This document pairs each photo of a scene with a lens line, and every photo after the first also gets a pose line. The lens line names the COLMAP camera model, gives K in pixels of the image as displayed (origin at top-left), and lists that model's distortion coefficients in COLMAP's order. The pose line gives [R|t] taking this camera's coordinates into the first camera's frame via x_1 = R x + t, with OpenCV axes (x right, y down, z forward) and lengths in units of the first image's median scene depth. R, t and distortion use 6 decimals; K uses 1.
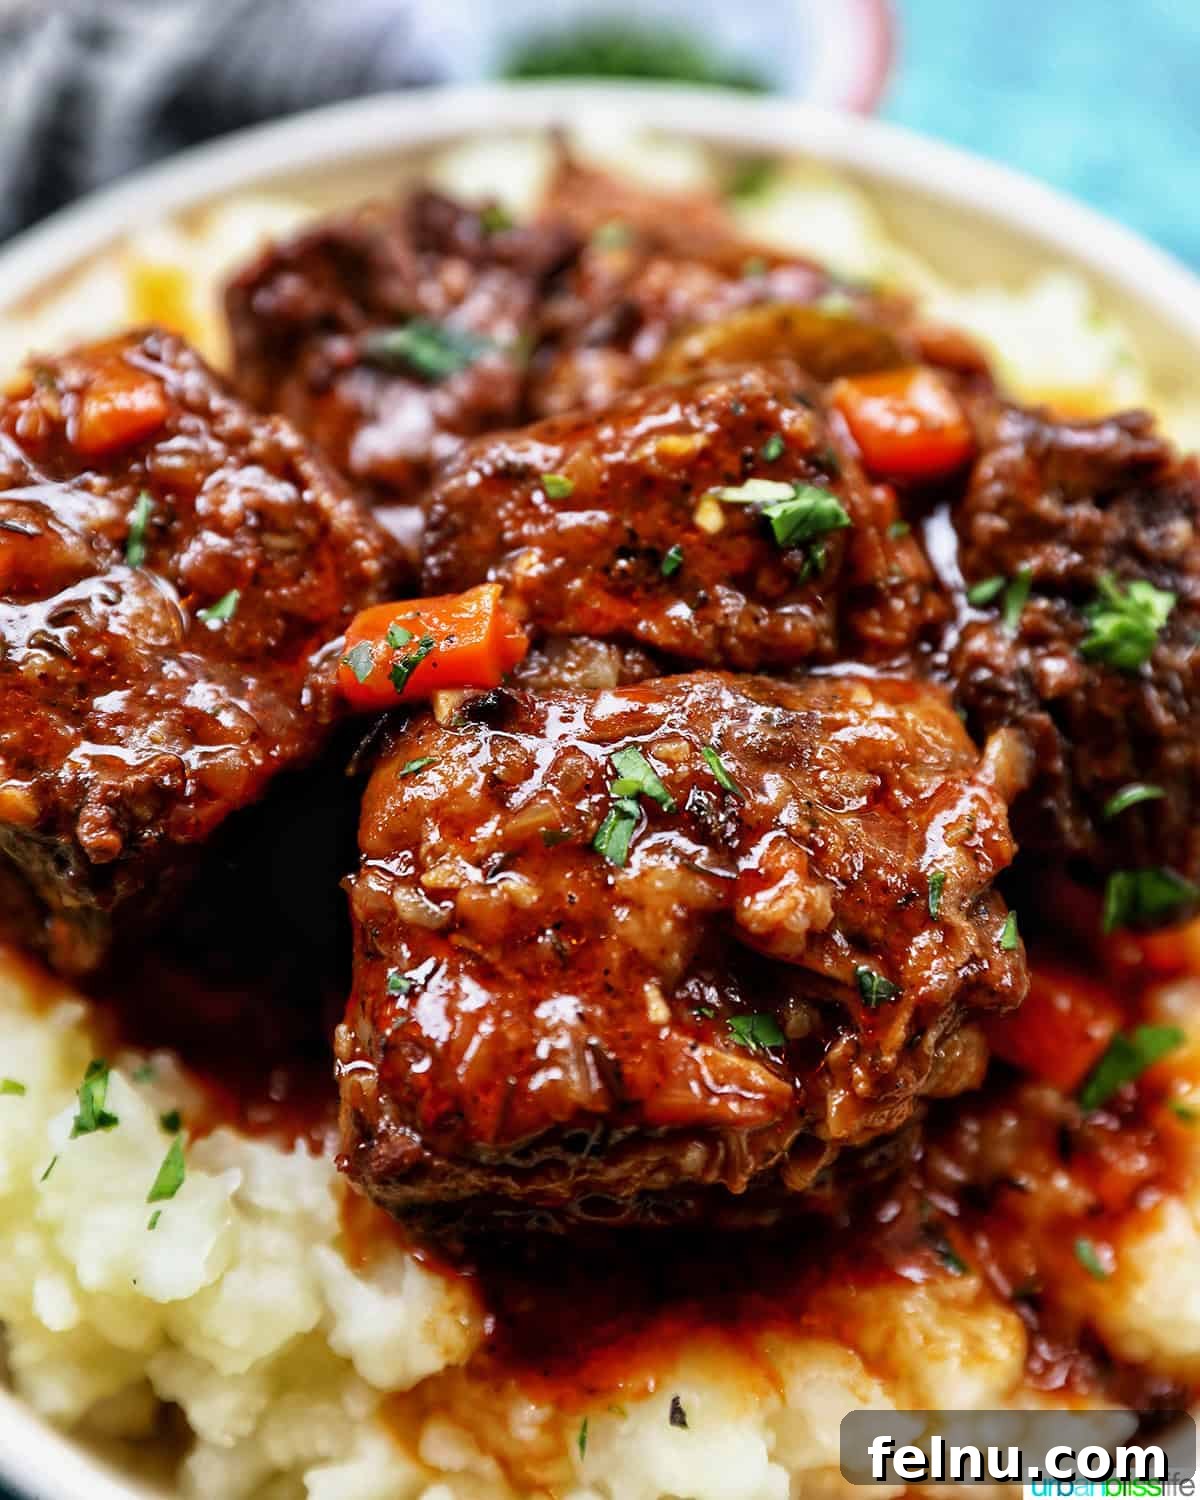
lens RADIAL K [[2951.1, 0, 543.0], [0, 2951.1, 749.7], [0, 0, 1]] dist [0.014721, -0.460494]
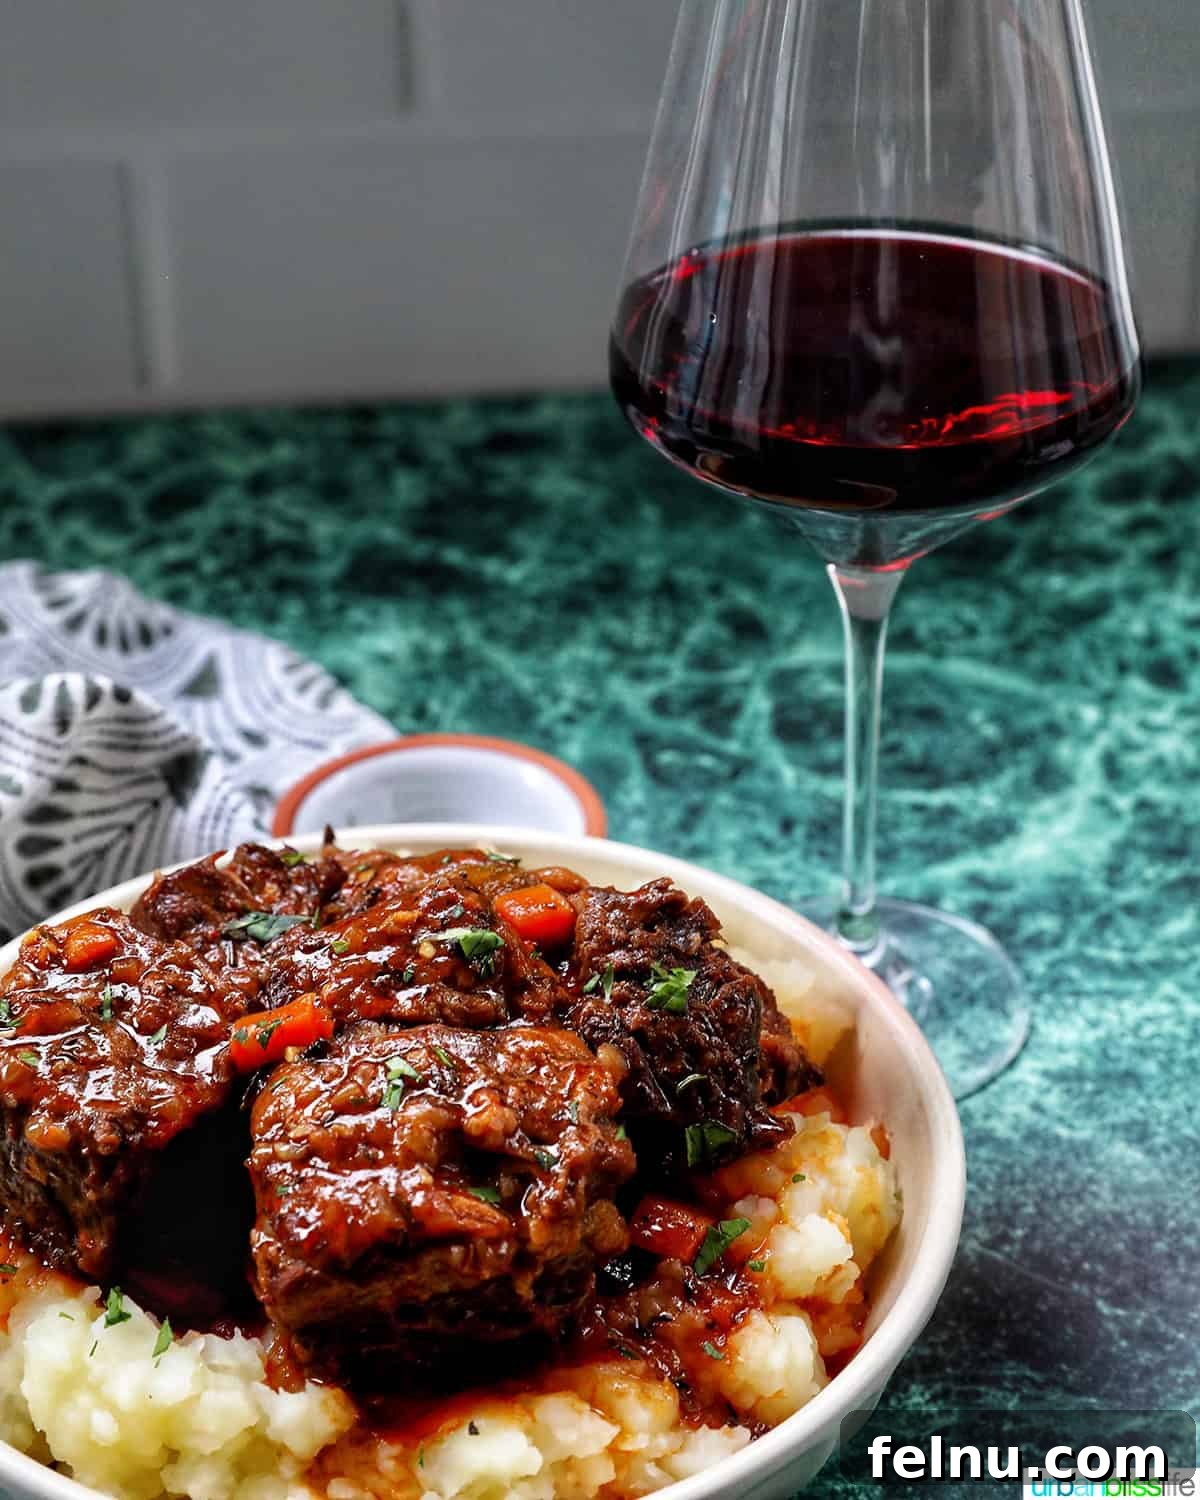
lens RADIAL K [[2951.1, 0, 543.0], [0, 2951.1, 749.7], [0, 0, 1]] dist [0.014721, -0.460494]
pose [[0.988800, -0.123499, 0.083800, -0.008896], [0.145360, 0.924209, -0.353141, 0.460003], [-0.033837, 0.361367, 0.931809, -0.728182]]
